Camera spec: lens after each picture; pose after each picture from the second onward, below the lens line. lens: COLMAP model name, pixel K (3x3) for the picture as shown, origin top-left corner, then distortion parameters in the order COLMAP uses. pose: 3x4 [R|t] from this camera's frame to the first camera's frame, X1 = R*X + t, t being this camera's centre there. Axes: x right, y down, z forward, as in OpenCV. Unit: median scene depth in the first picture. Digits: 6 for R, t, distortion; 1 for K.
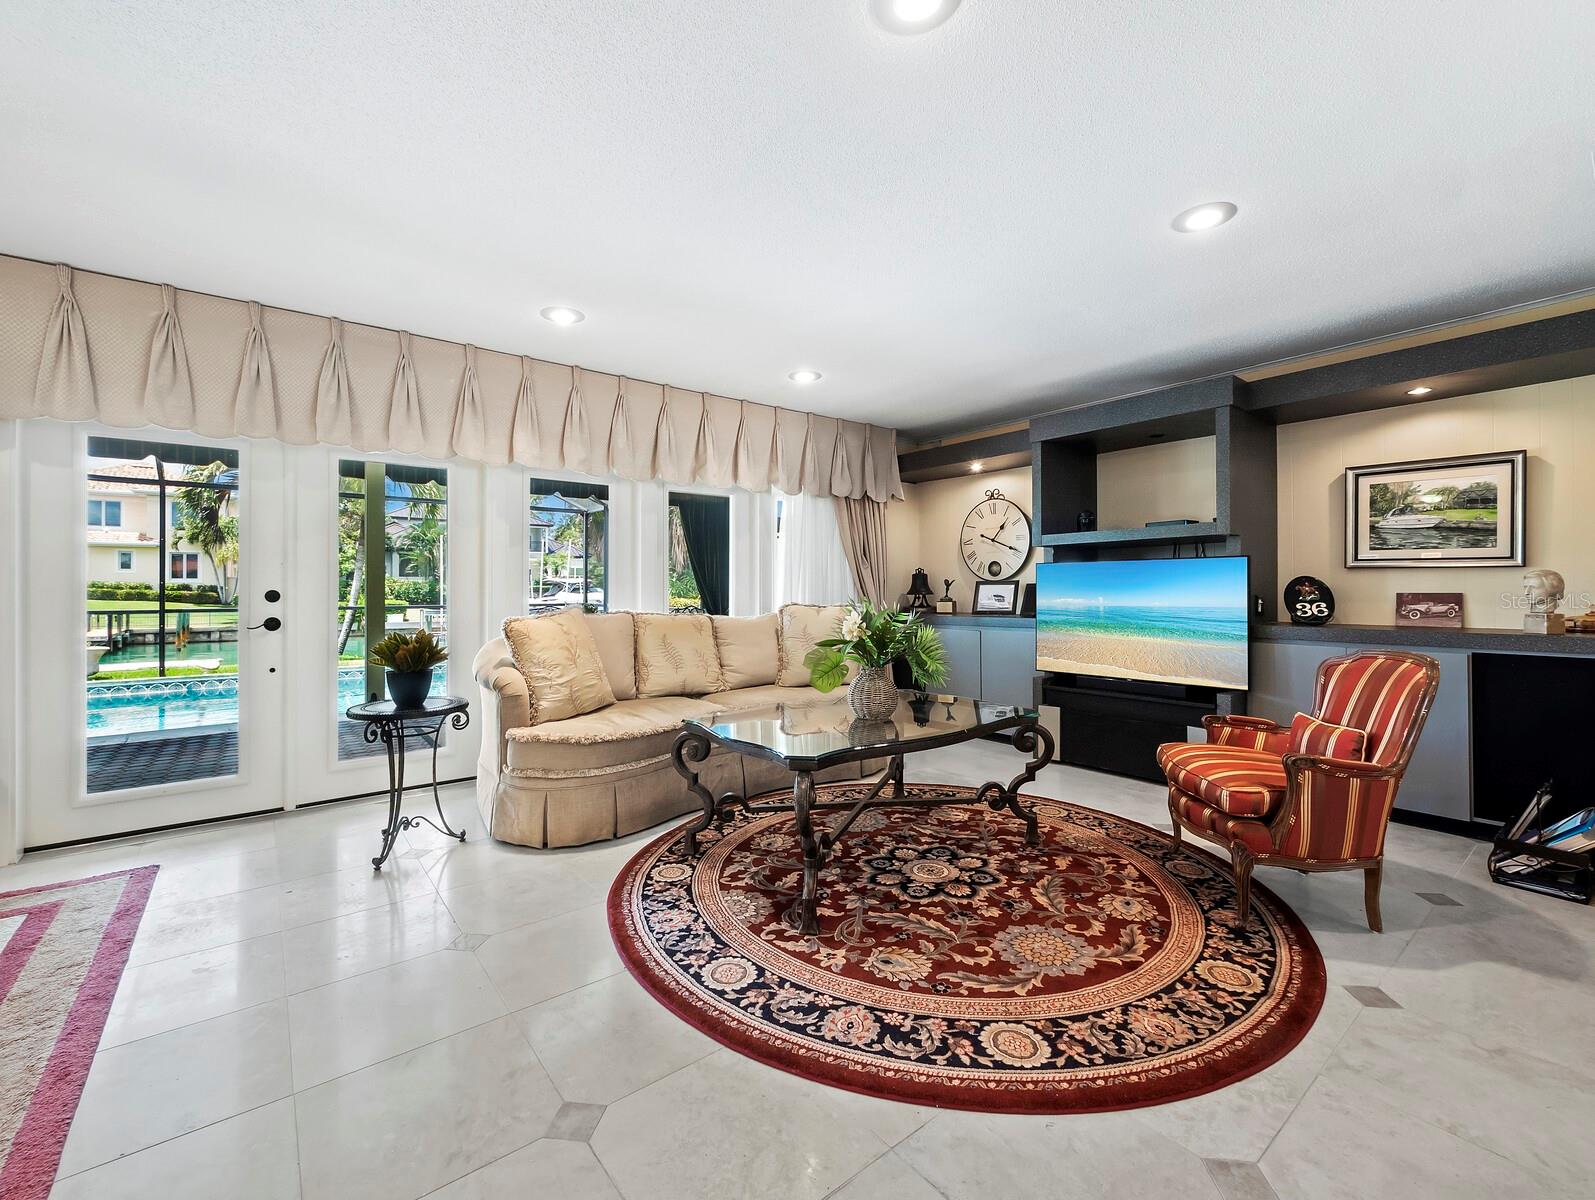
lens RADIAL K [[684.1, 0, 799.5], [0, 684.1, 587.9], [0, 0, 1]] dist [-0.003895, 0.000042]
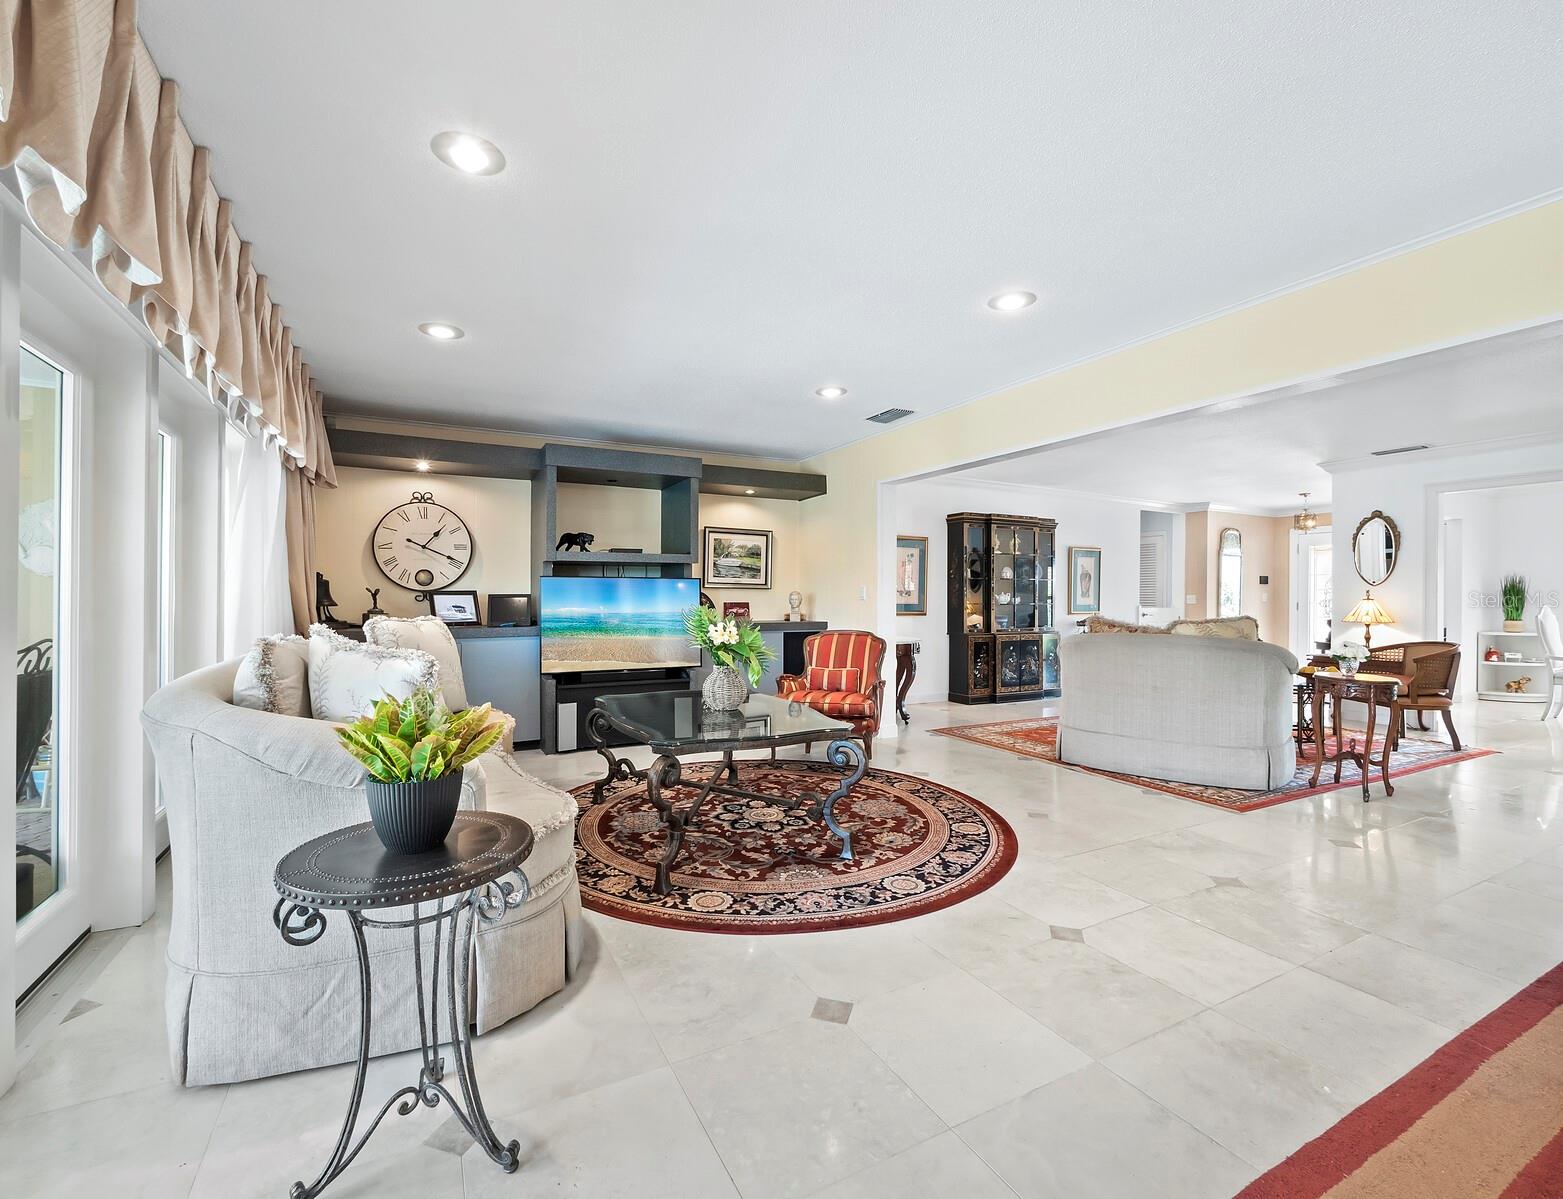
lens RADIAL K [[674.0, 0, 774.9], [0, 674.0, 596.3], [0, 0, 1]] dist [-0.002156, -0.000256]
pose [[0.193070, 0.006927, 0.981161, -1.152600], [-0.003660, 0.999973, -0.006340, 0.003886], [-0.981178, -0.002367, 0.193090, 0.785484]]
